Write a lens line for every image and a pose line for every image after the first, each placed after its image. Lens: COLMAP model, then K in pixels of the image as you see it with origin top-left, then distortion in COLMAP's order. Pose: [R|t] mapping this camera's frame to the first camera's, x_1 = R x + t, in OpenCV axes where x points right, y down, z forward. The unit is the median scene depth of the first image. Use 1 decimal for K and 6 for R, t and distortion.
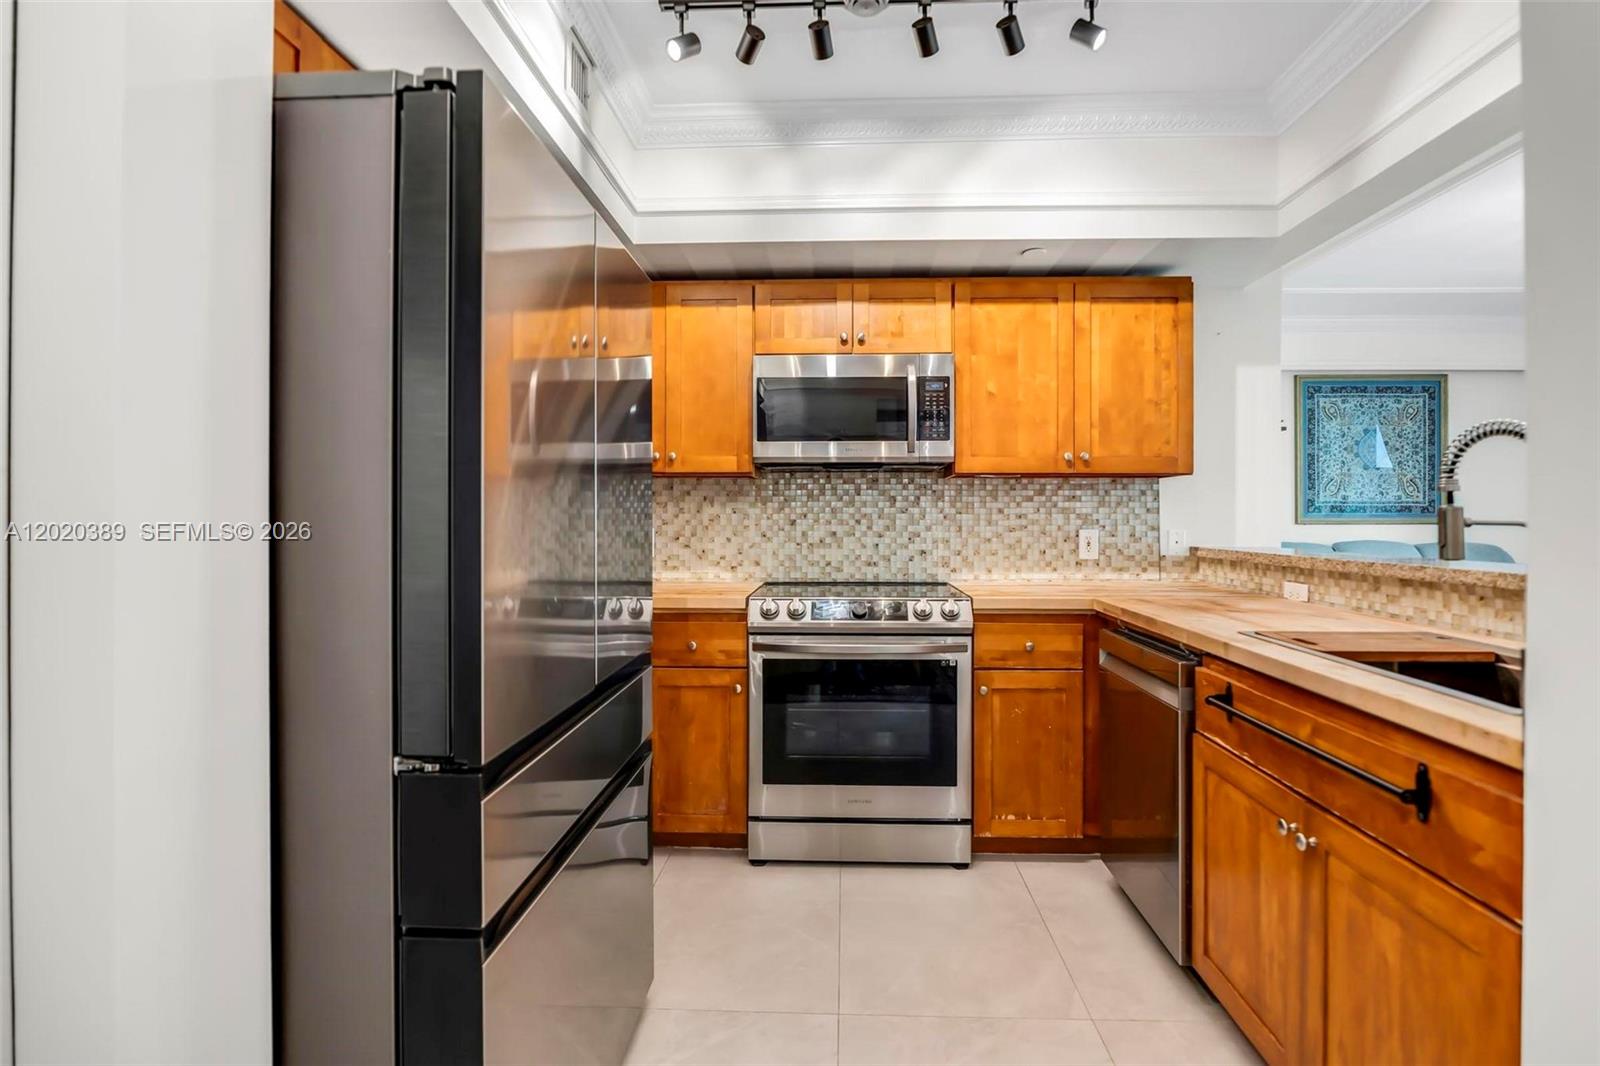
lens RADIAL K [[782.7, 0, 815.5], [0, 782.7, 505.8], [0, 0, 1]] dist [-0.022917, 0.003312]
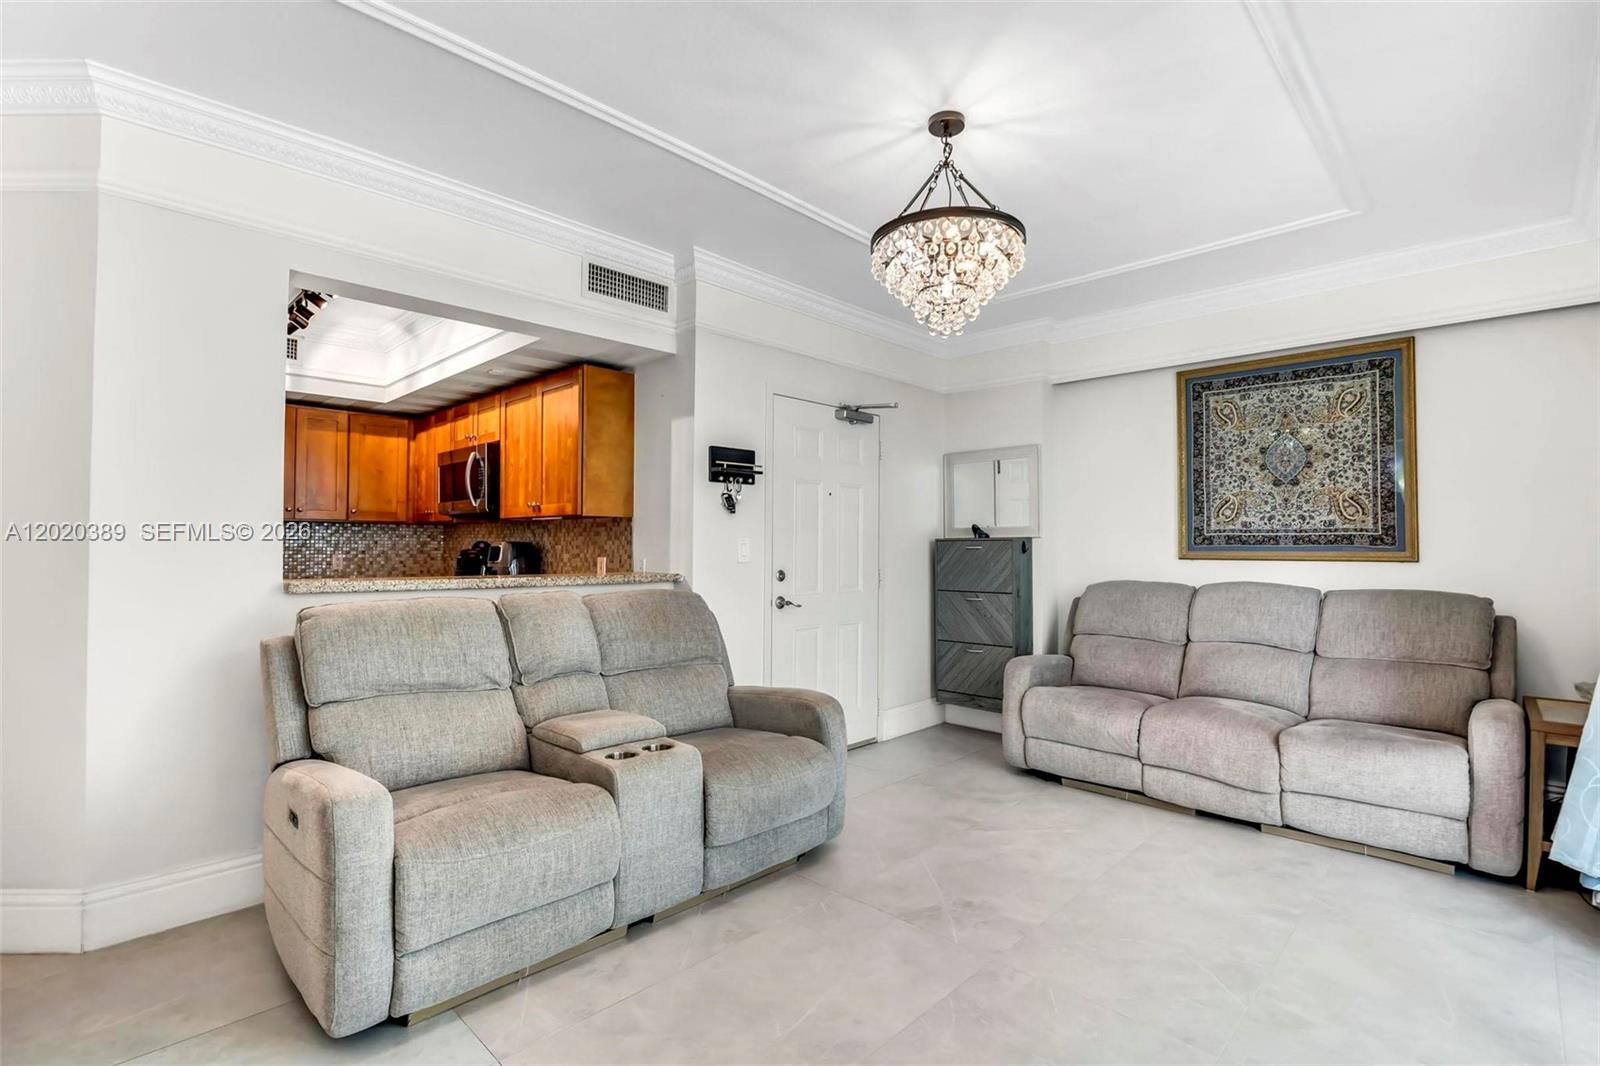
lens RADIAL K [[782.7, 0, 818.2], [0, 782.7, 531.1], [0, 0, 1]] dist [-0.022917, 0.003312]
pose [[0.728454, -0.010201, -0.685018, 1.524845], [0.005177, 0.999943, -0.009385, 0.001015], [0.685075, 0.003290, 0.728465, 0.283496]]
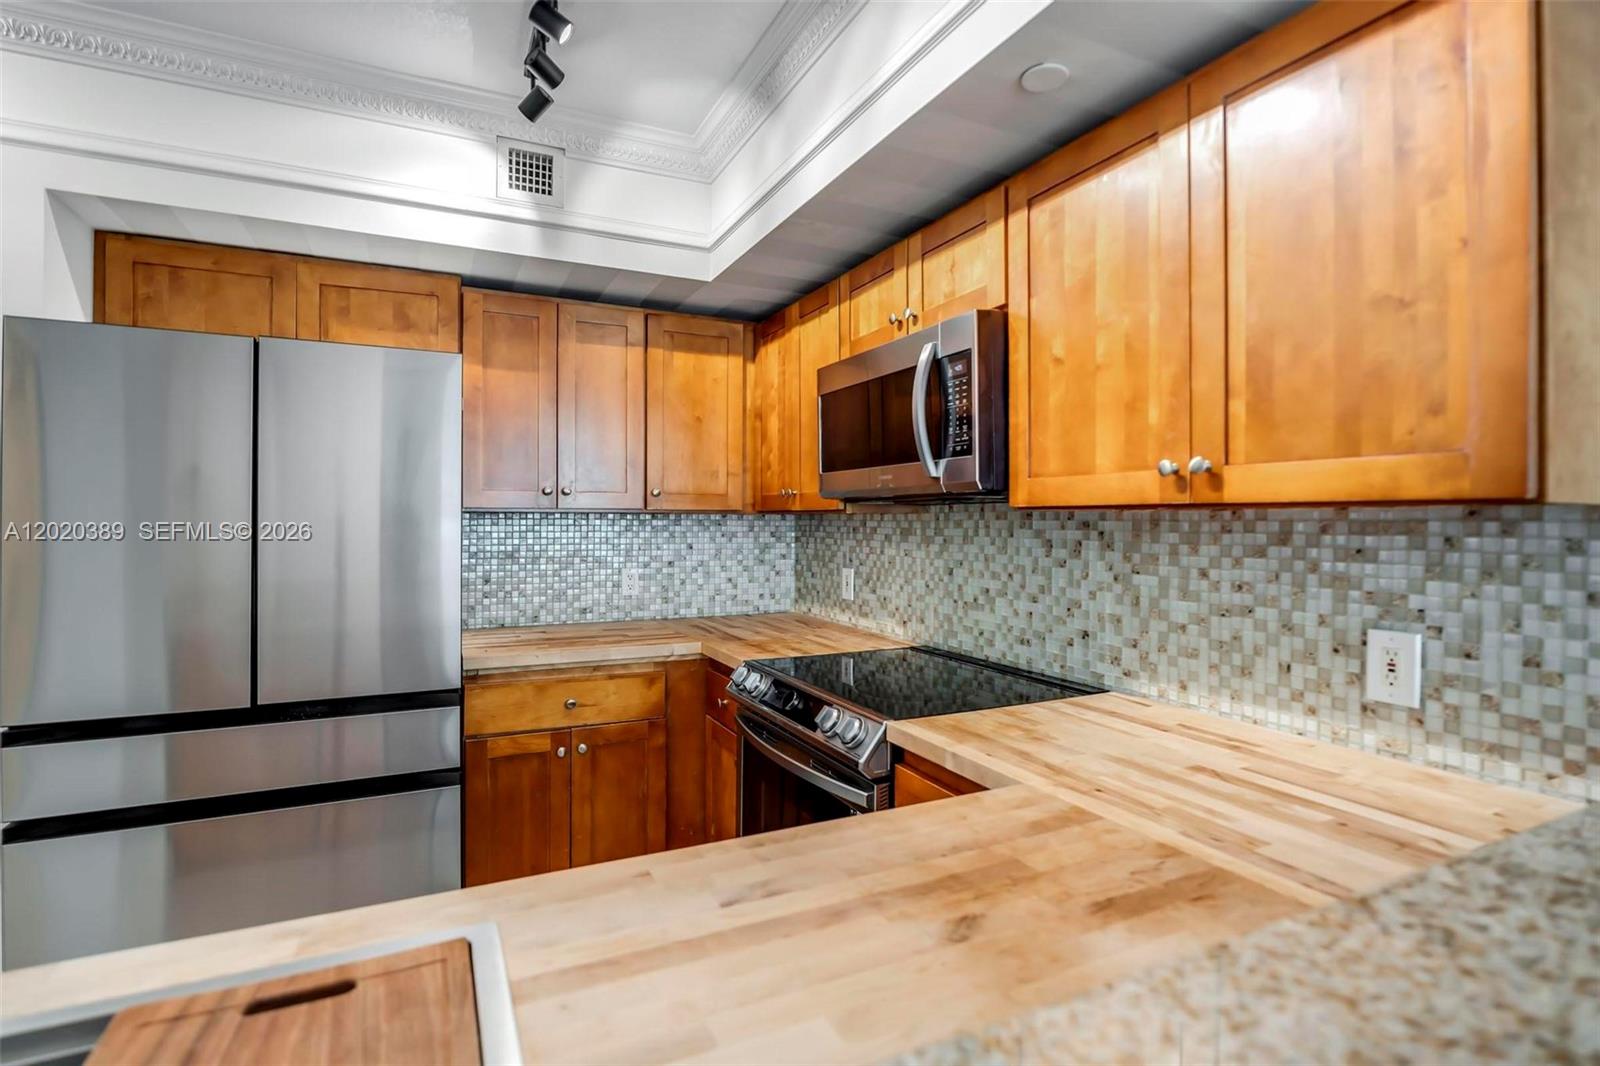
lens RADIAL K [[782.7, 0, 808.1], [0, 782.7, 518.6], [0, 0, 1]] dist [-0.022917, 0.003312]
pose [[0.469836, -0.001122, -0.882753, 0.563355], [0.009446, 0.999948, 0.003756, -0.033215], [0.882703, -0.010103, 0.469822, 0.537351]]
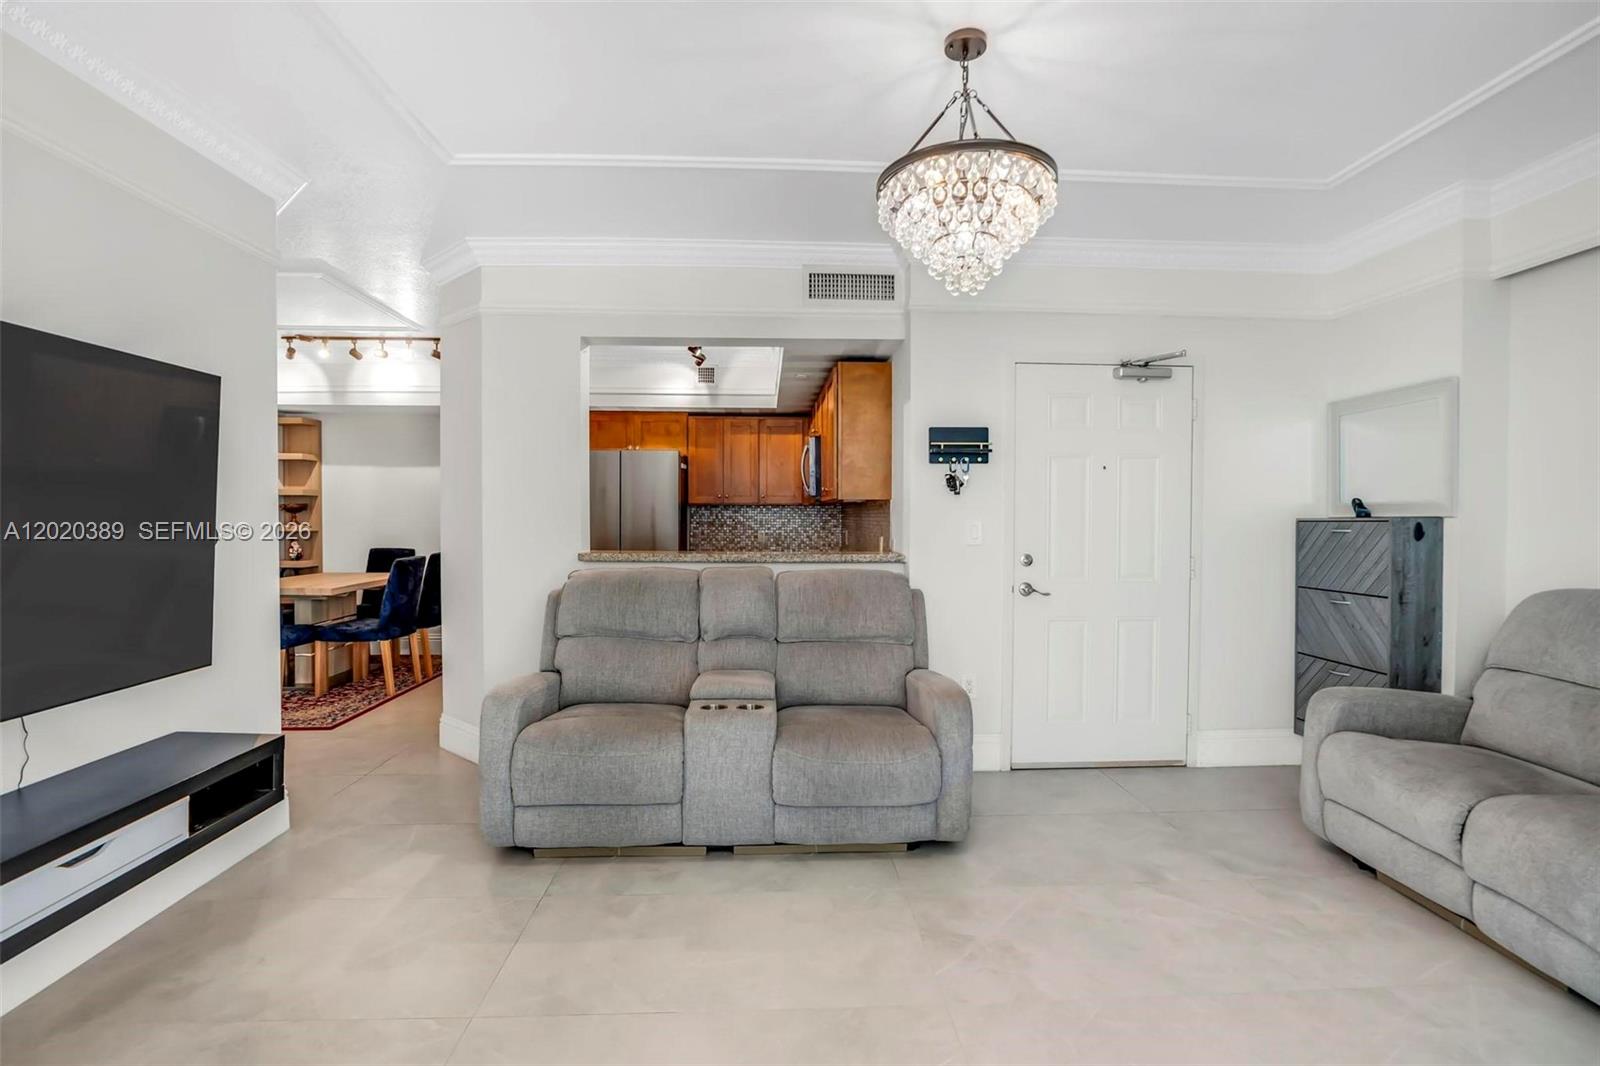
lens RADIAL K [[782.7, 0, 765.1], [0, 782.7, 533.6], [0, 0, 1]] dist [-0.022917, 0.003312]
pose [[0.020368, 0.022885, -0.999531, 1.770765], [0.011491, 0.999667, 0.023123, -0.010294], [0.999727, -0.011956, 0.020098, 0.760978]]
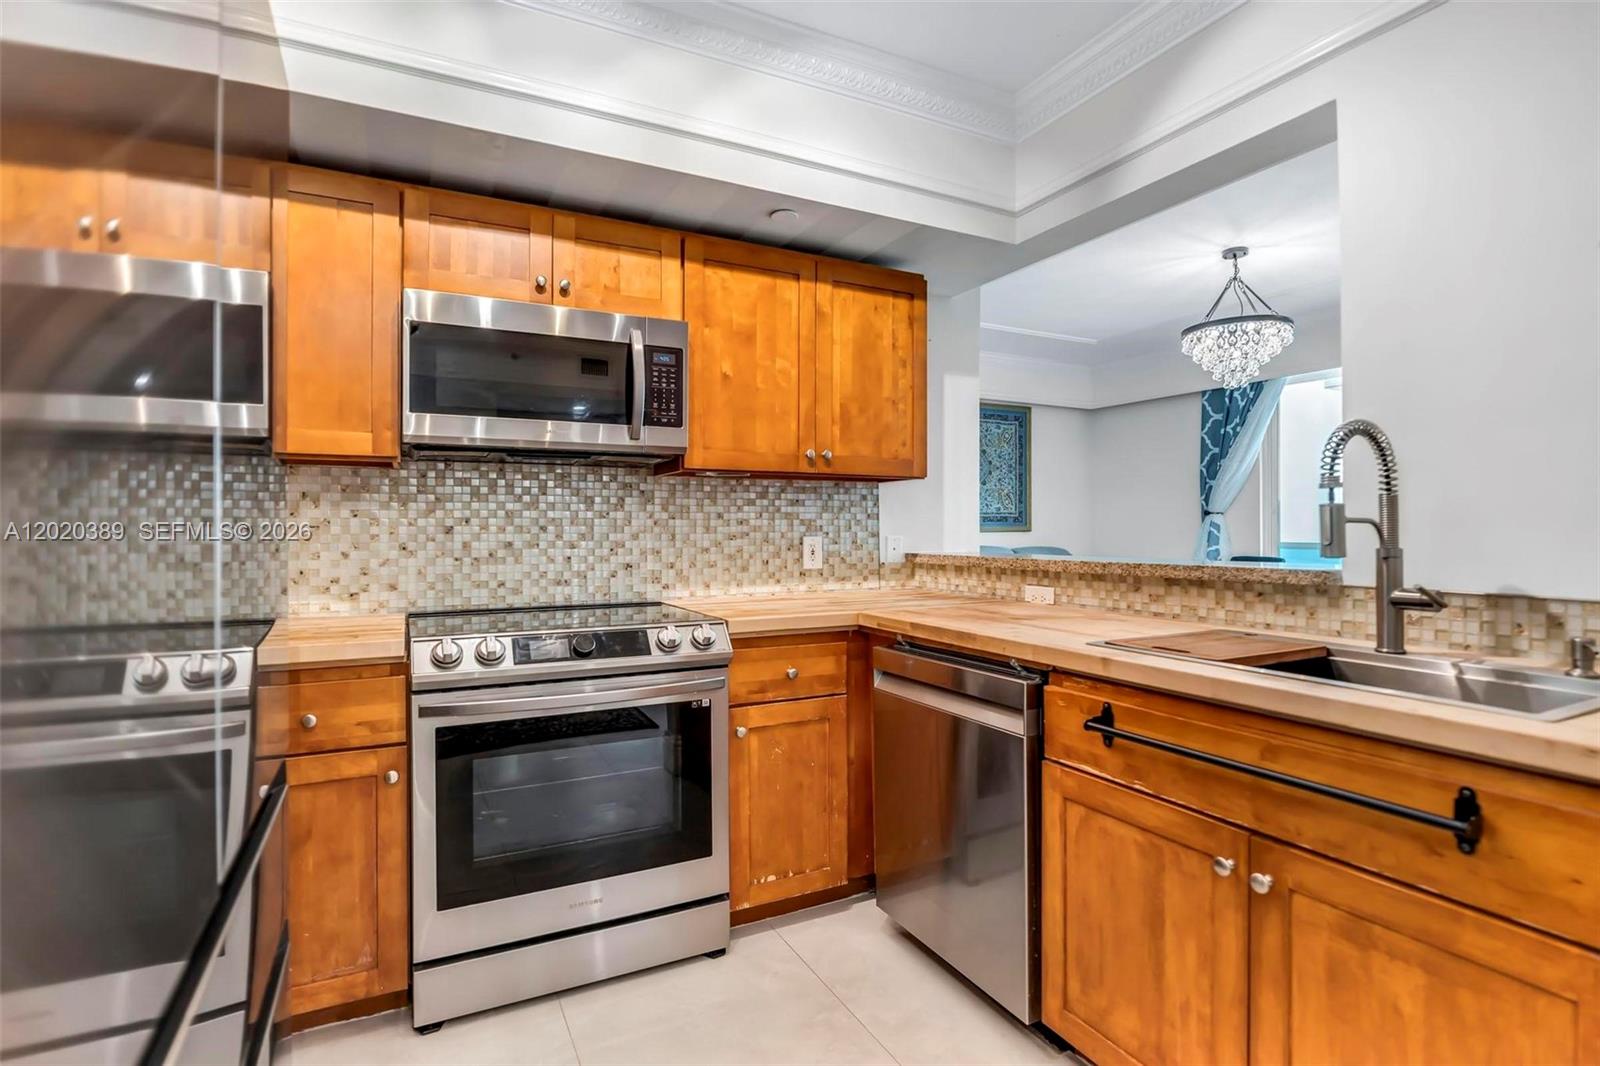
lens RADIAL K [[782.7, 0, 825.1], [0, 782.7, 519.5], [0, 0, 1]] dist [-0.022917, 0.003312]
pose [[0.866372, 0.003995, 0.499383, -0.092485], [-0.003658, 0.999992, -0.001653, 0.011691], [-0.499386, -0.000394, 0.866380, 0.198372]]
